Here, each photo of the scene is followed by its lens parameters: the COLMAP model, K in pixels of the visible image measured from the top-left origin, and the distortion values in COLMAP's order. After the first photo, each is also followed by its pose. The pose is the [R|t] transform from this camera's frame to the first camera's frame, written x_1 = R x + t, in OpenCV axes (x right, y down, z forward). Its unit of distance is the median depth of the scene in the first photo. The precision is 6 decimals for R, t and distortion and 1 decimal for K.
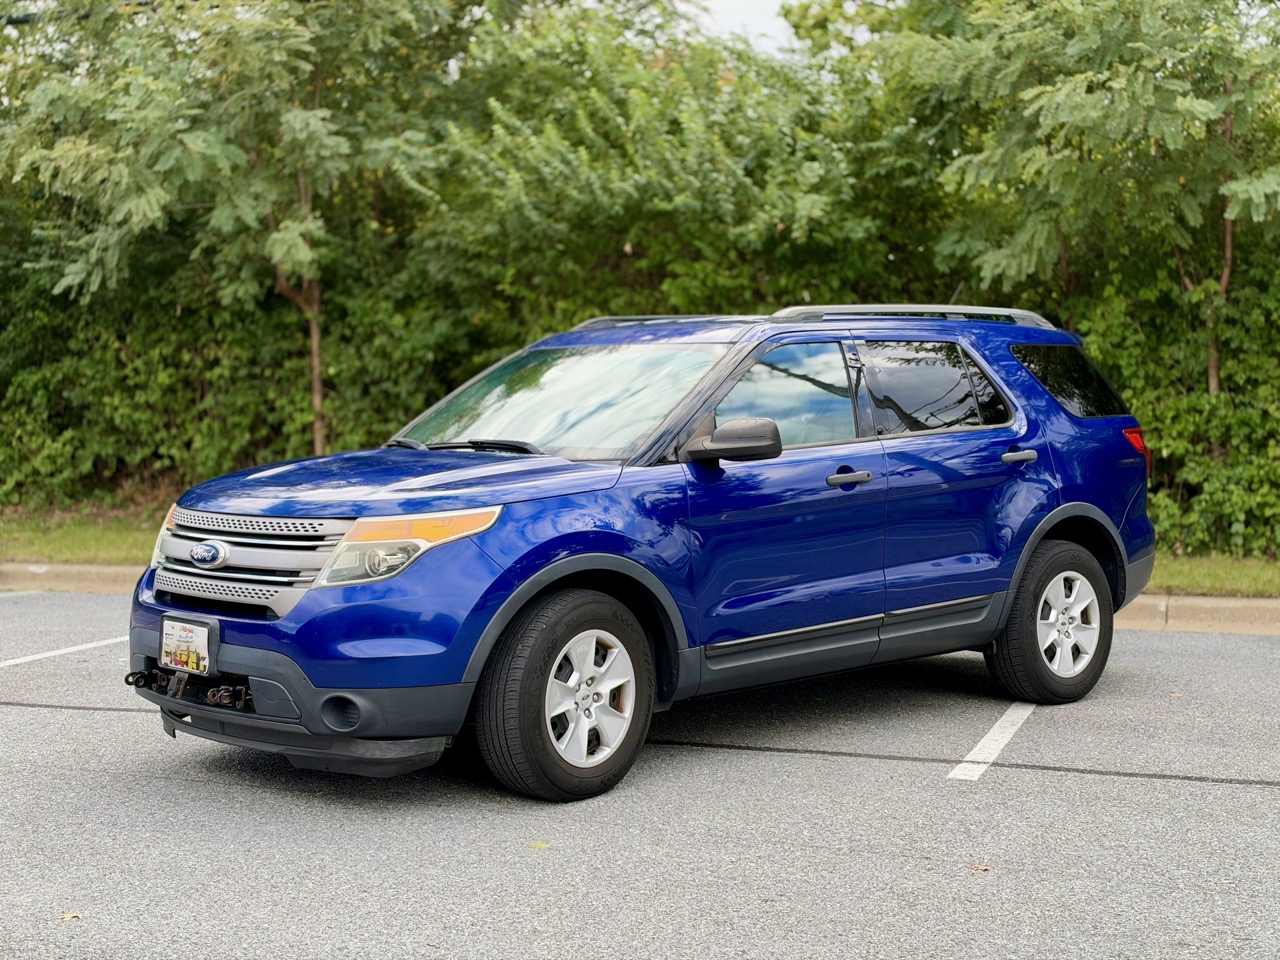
lens RADIAL K [[1816.8, 0, 640.0], [0, 1816.8, 480.0], [0, 0, 1]] dist [0.266283, -0.744734]
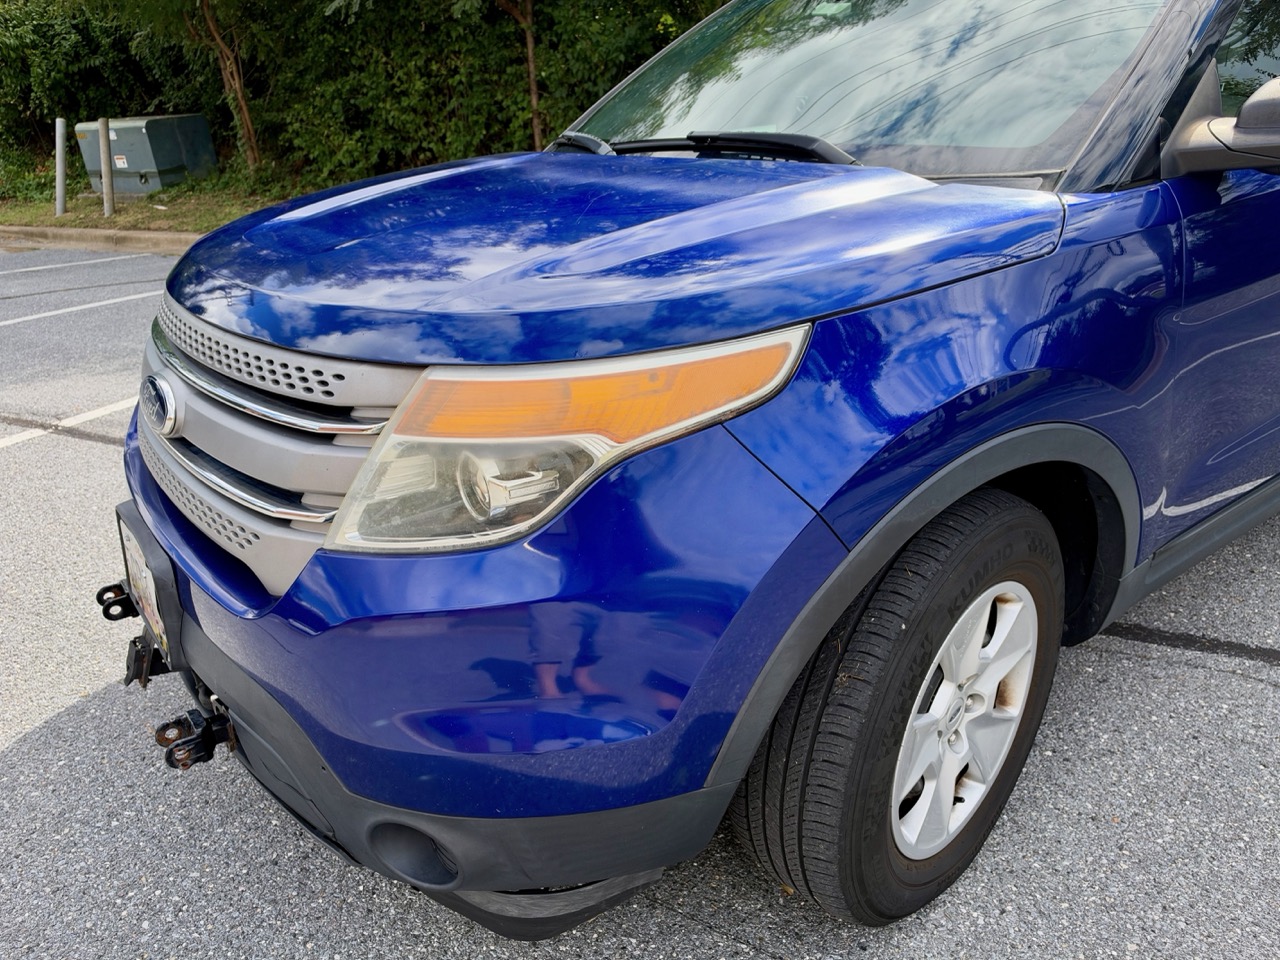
lens RADIAL K [[941.0, 0, 639.3], [0, 941.0, 487.1], [0, 0, 1]] dist [-0.011677, -0.004997]
pose [[0.994820, 0.017735, -0.100093, -0.039860], [0.016837, 0.942316, 0.334300, -0.008494], [0.100248, -0.334254, 0.937137, 0.356108]]
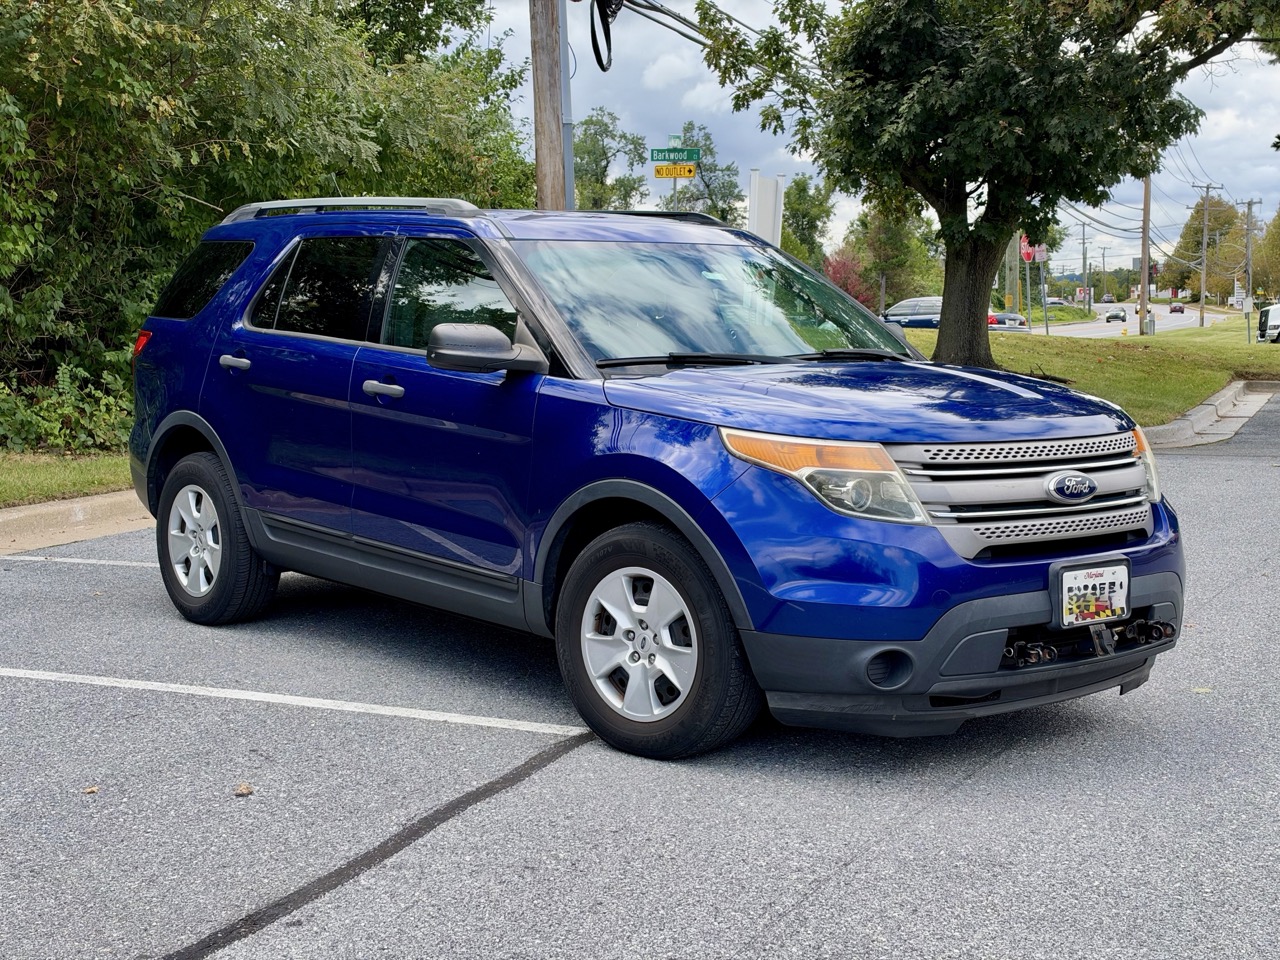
lens RADIAL K [[1814.8, 0, 643.6], [0, 1814.8, 481.7], [0, 0, 1]] dist [0.278077, -0.851533]
pose [[0.046080, -0.108089, 0.993073, -0.500716], [0.030588, 0.993815, 0.106751, -0.027211], [-0.998469, 0.025457, 0.049101, 0.530418]]
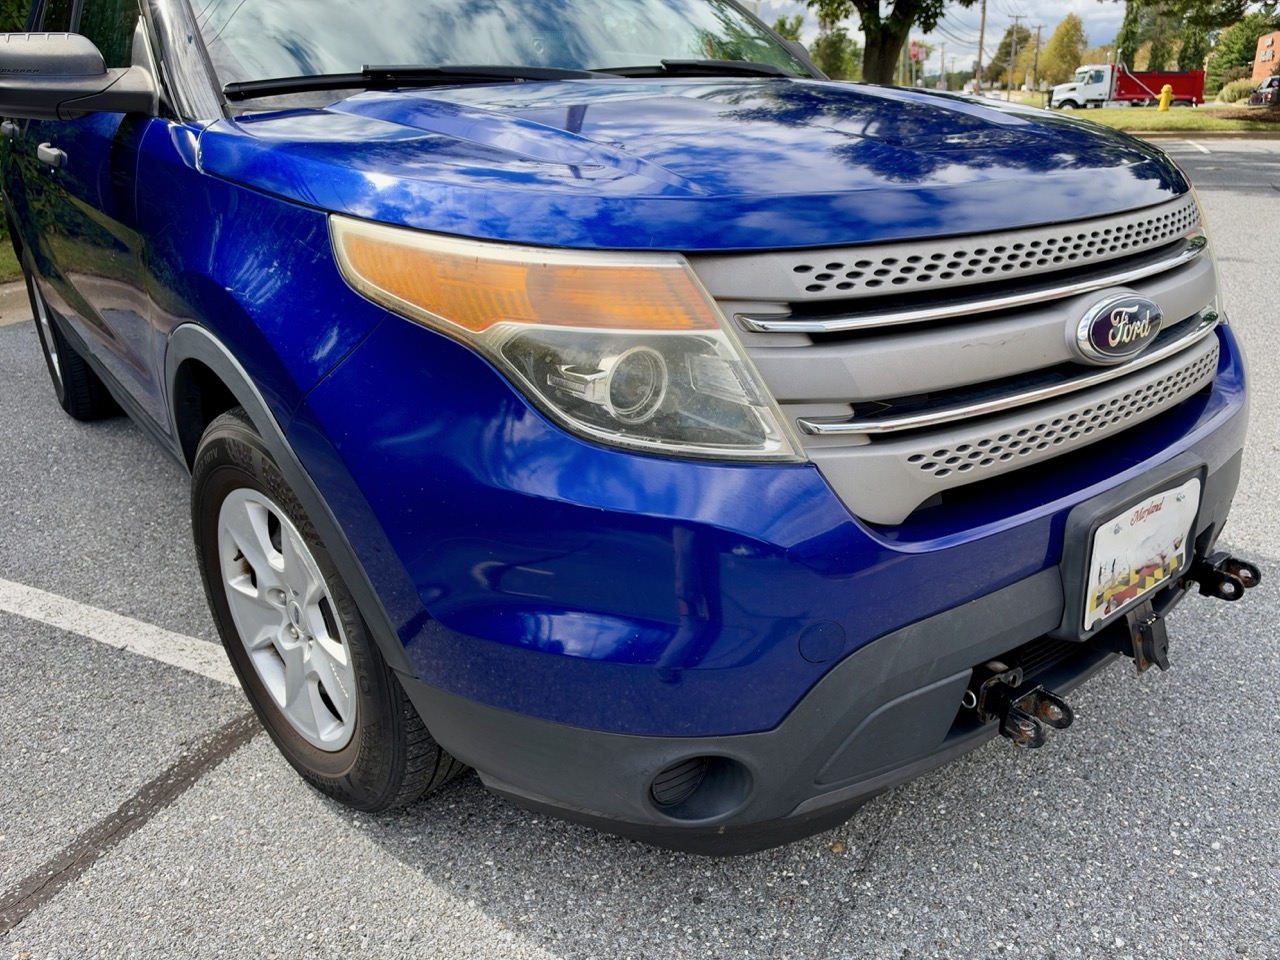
lens RADIAL K [[941.0, 0, 639.3], [0, 941.0, 487.1], [0, 0, 1]] dist [-0.011677, -0.004997]
pose [[0.099901, -0.390758, 0.915056, -0.203703], [0.067020, 0.920211, 0.385642, -0.005907], [-0.992738, 0.022801, 0.118118, 0.495026]]
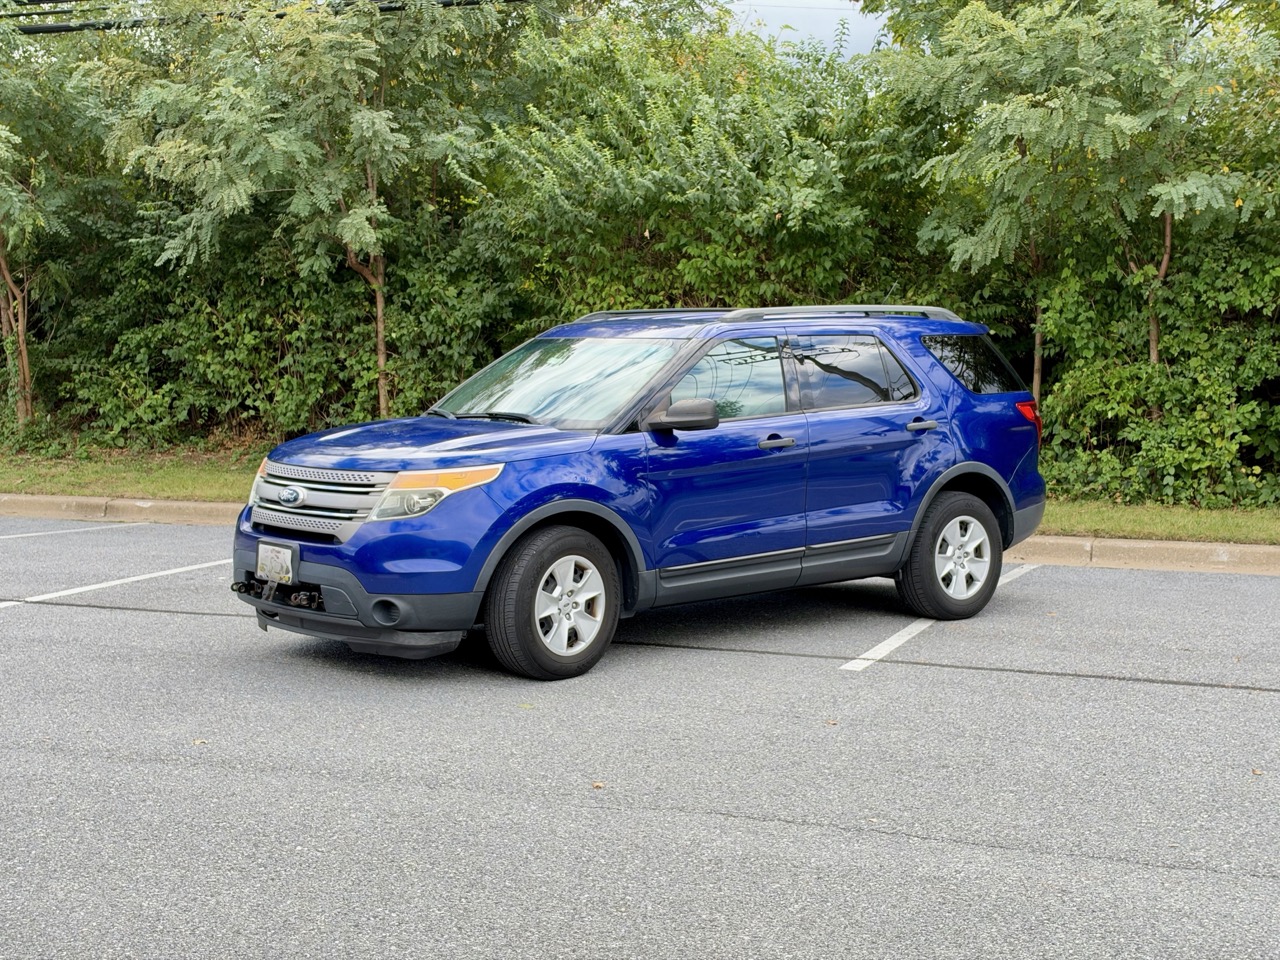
lens RADIAL K [[1816.8, 0, 640.0], [0, 1816.8, 480.0], [0, 0, 1]] dist [0.266283, -0.744734]
pose [[0.999193, 0.010496, -0.038779, 0.034737], [-0.009241, 0.999432, 0.032405, -0.008291], [0.039097, -0.032020, 0.998722, -0.158089]]
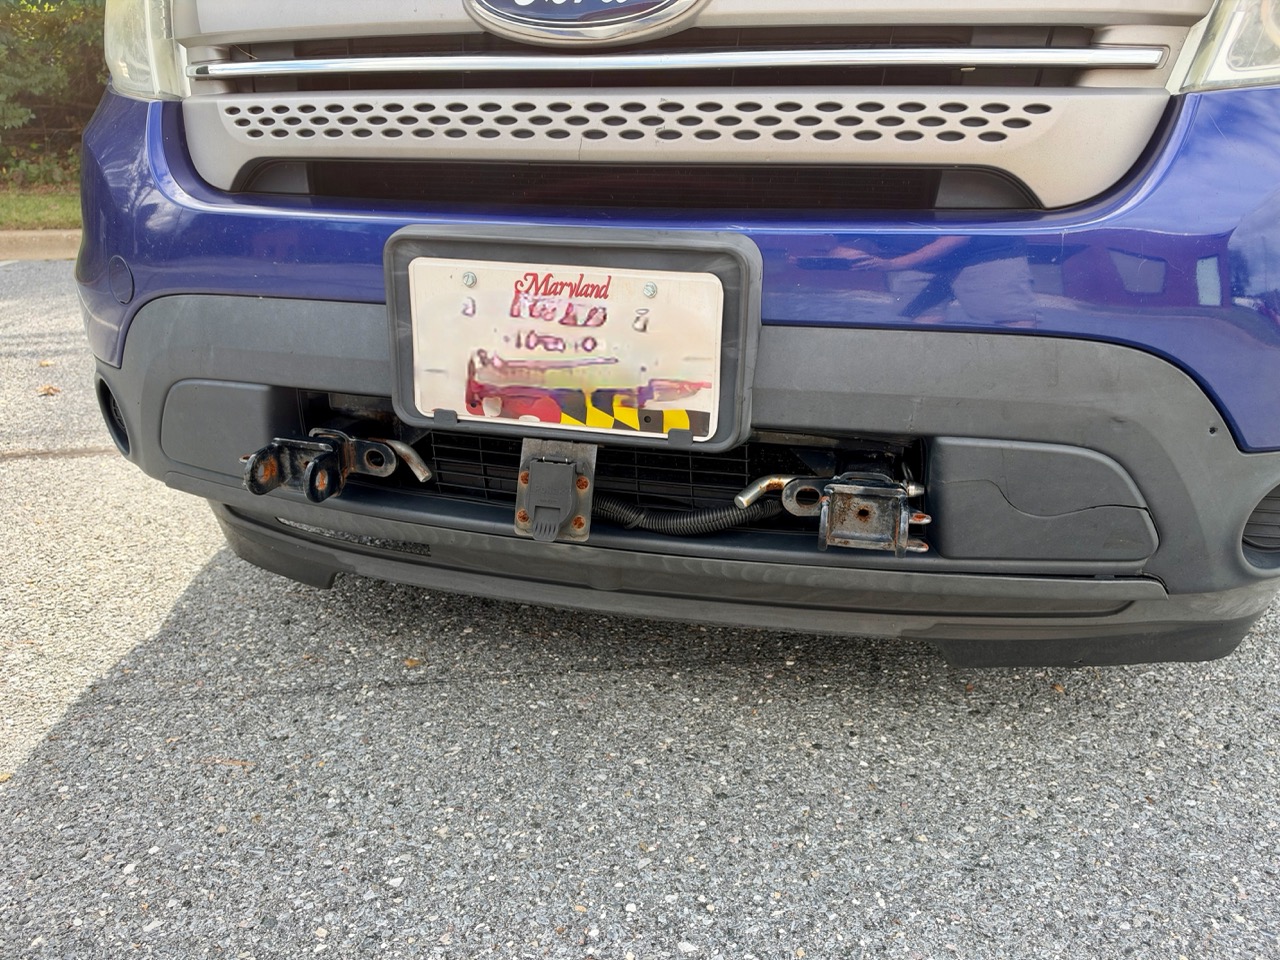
lens RADIAL K [[941.0, 0, 639.3], [0, 941.0, 487.1], [0, 0, 1]] dist [-0.011677, -0.004997]
pose [[0.846712, -0.192048, 0.496181, -0.140742], [0.024285, 0.945560, 0.324541, 0.029470], [-0.531496, -0.262743, 0.805281, 0.398669]]
